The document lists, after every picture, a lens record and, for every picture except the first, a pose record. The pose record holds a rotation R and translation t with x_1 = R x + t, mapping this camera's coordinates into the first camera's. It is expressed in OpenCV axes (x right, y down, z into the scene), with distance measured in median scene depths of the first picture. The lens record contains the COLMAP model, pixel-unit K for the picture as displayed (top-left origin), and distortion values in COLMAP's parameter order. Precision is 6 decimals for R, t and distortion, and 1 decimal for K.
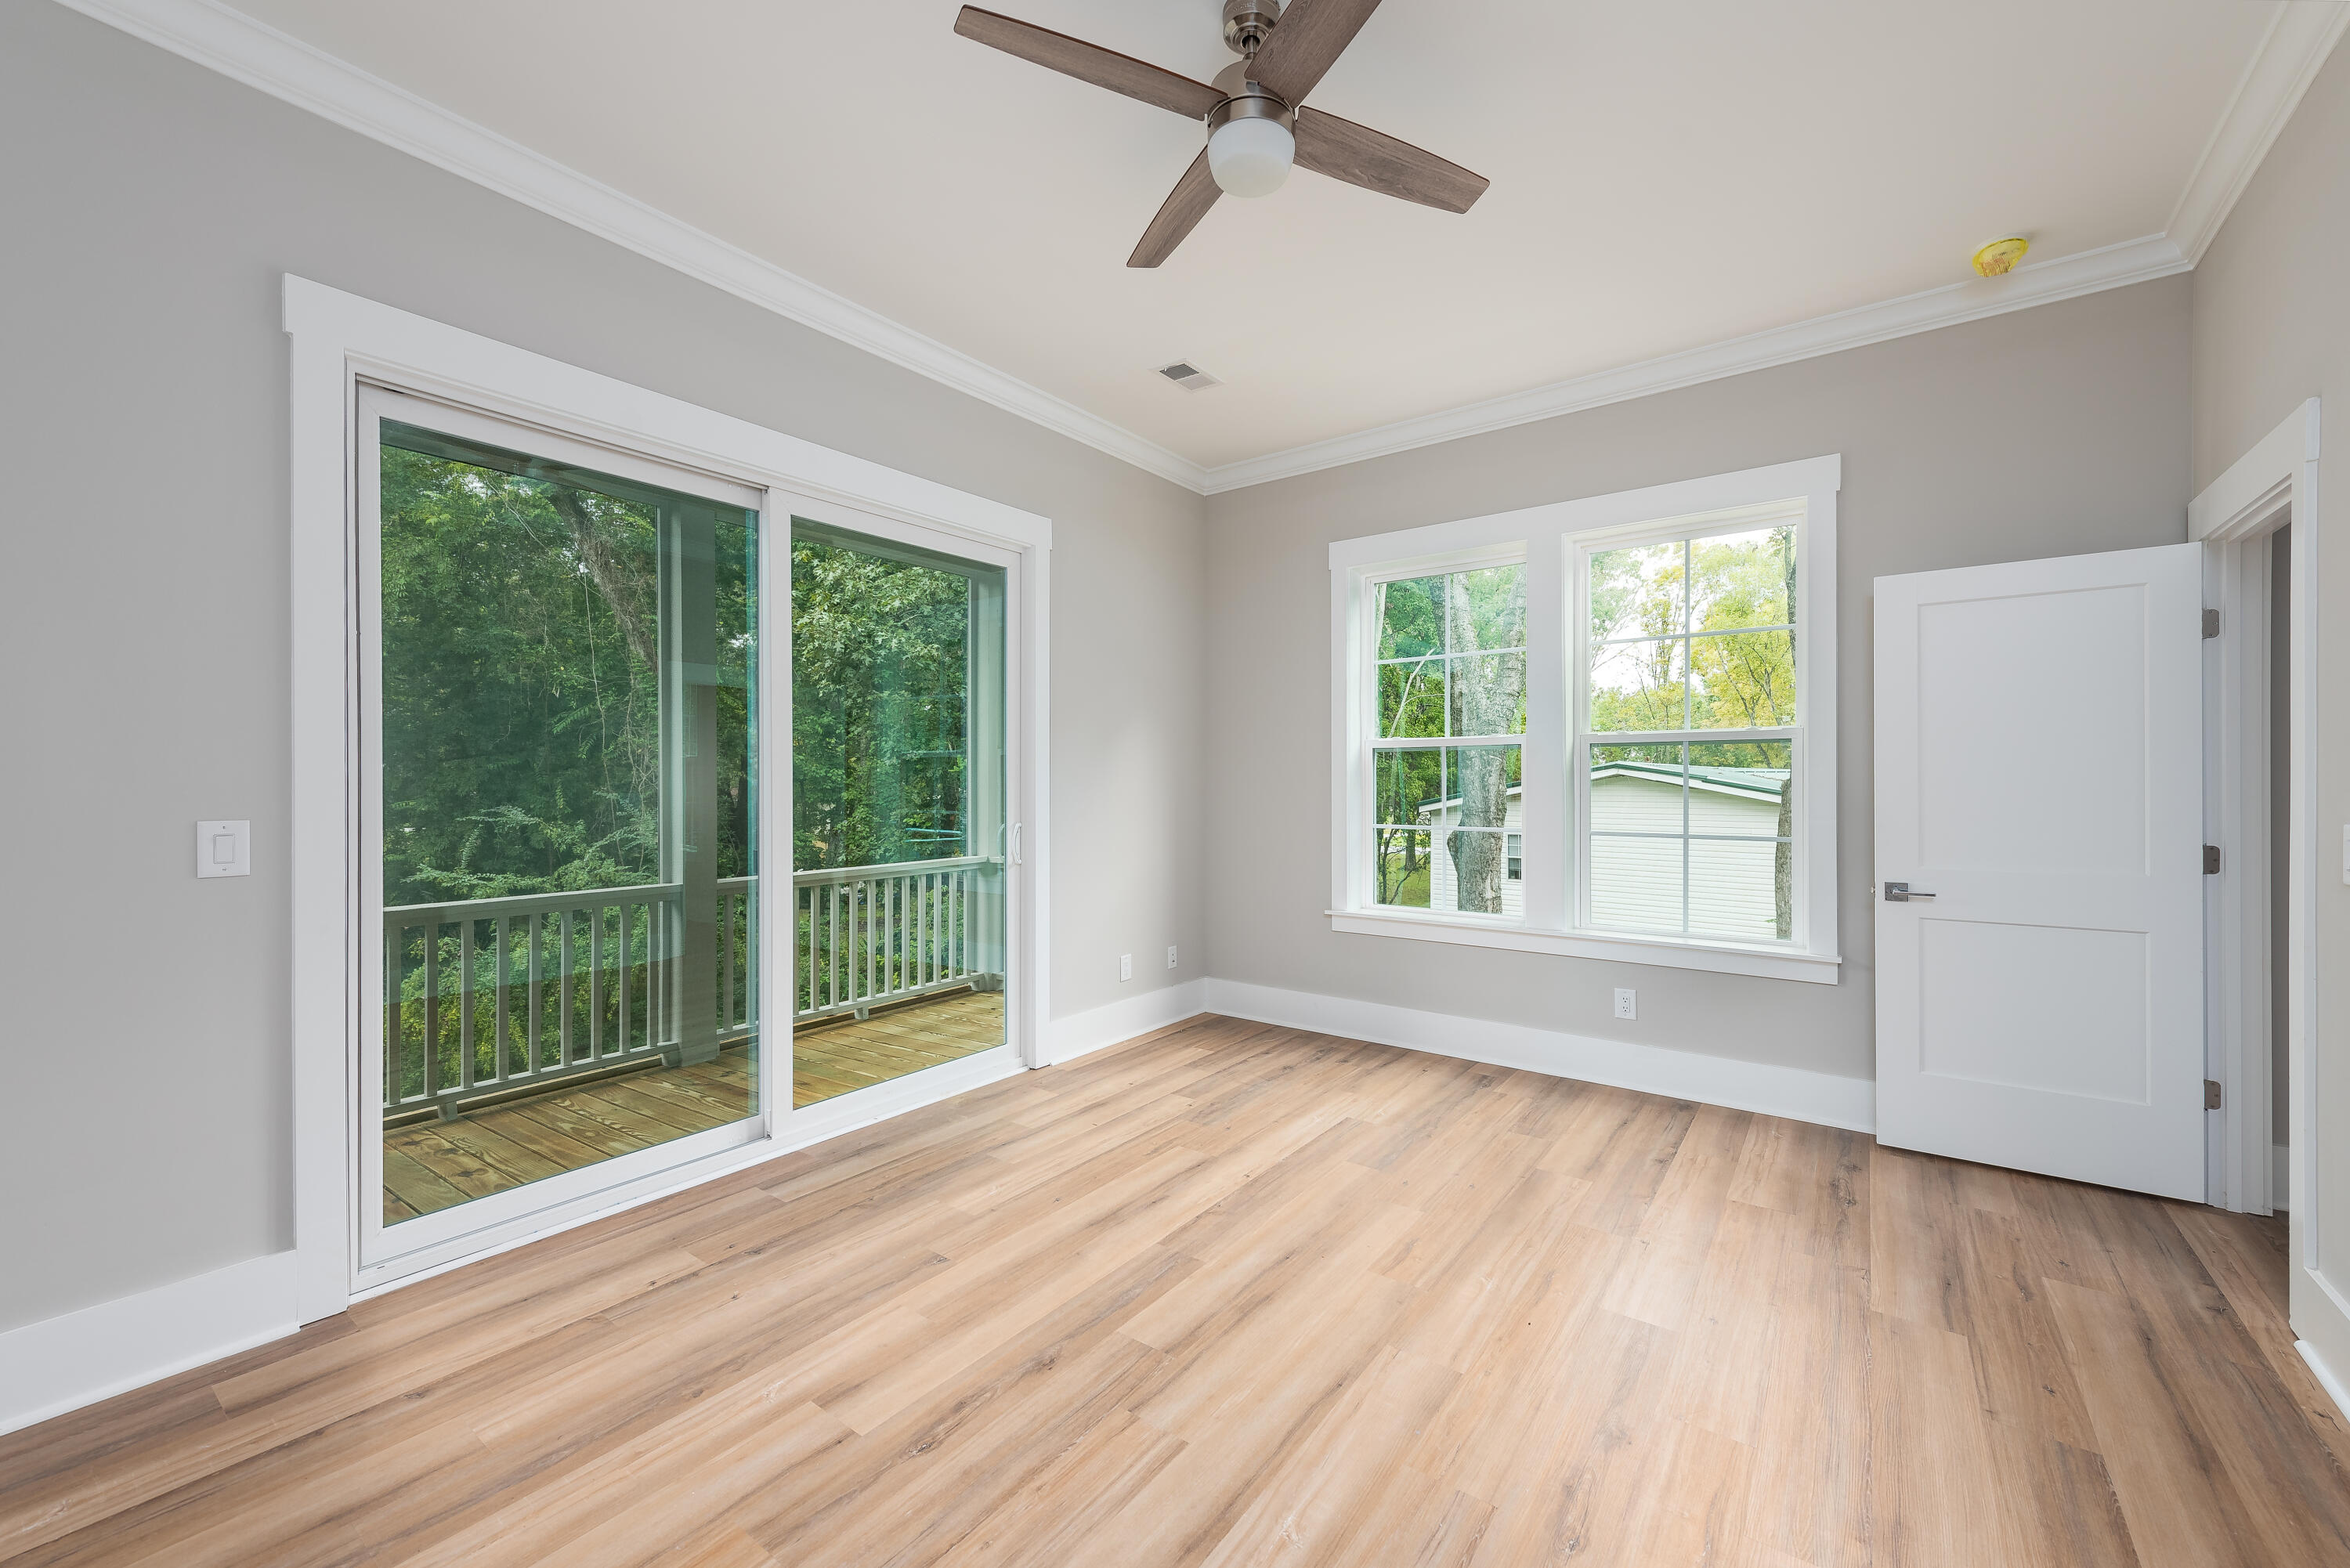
lens RADIAL K [[913.5, 0, 1169.2], [0, 913.5, 777.4], [0, 0, 1]] dist [0.002054, -0.000192]
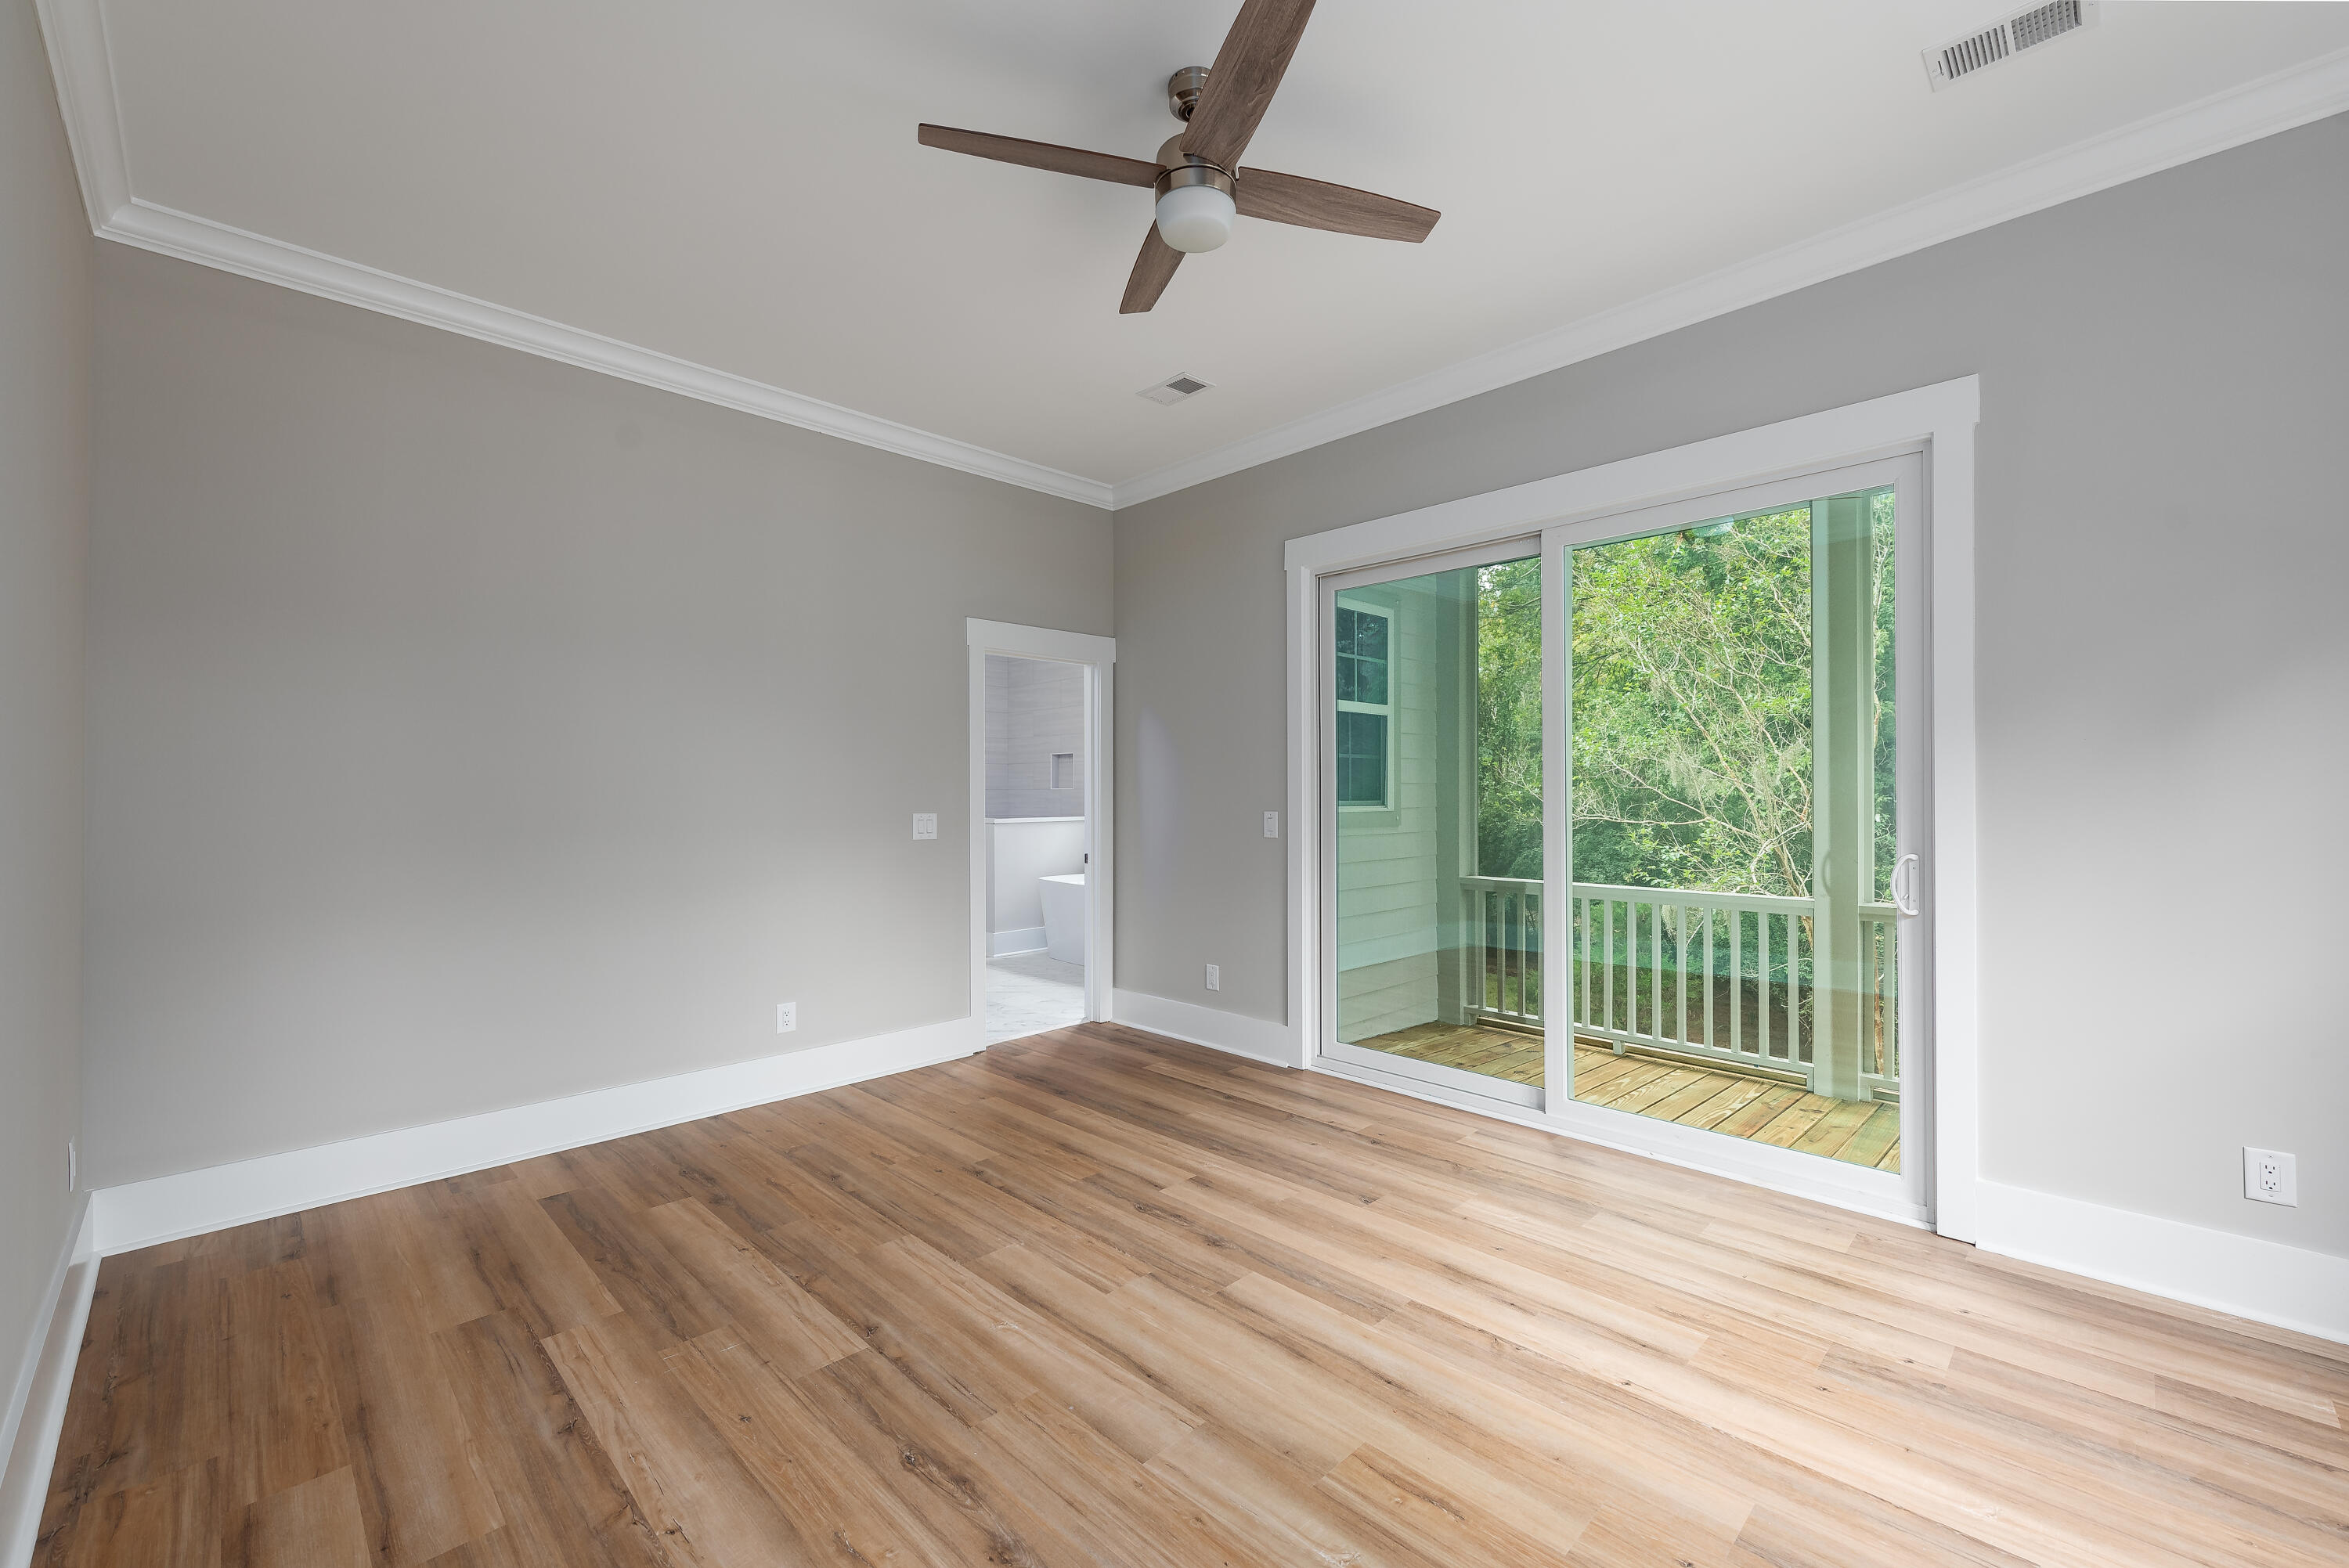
lens RADIAL K [[1009.1, 0, 1171.5], [0, 1009.1, 789.4], [0, 0, 1]] dist [-0.000532, -0.000037]
pose [[-0.169802, 0.000521, -0.985478, 1.050613], [0.004907, 0.999988, -0.000317, 0.018500], [0.985466, -0.004890, -0.169802, 1.004185]]
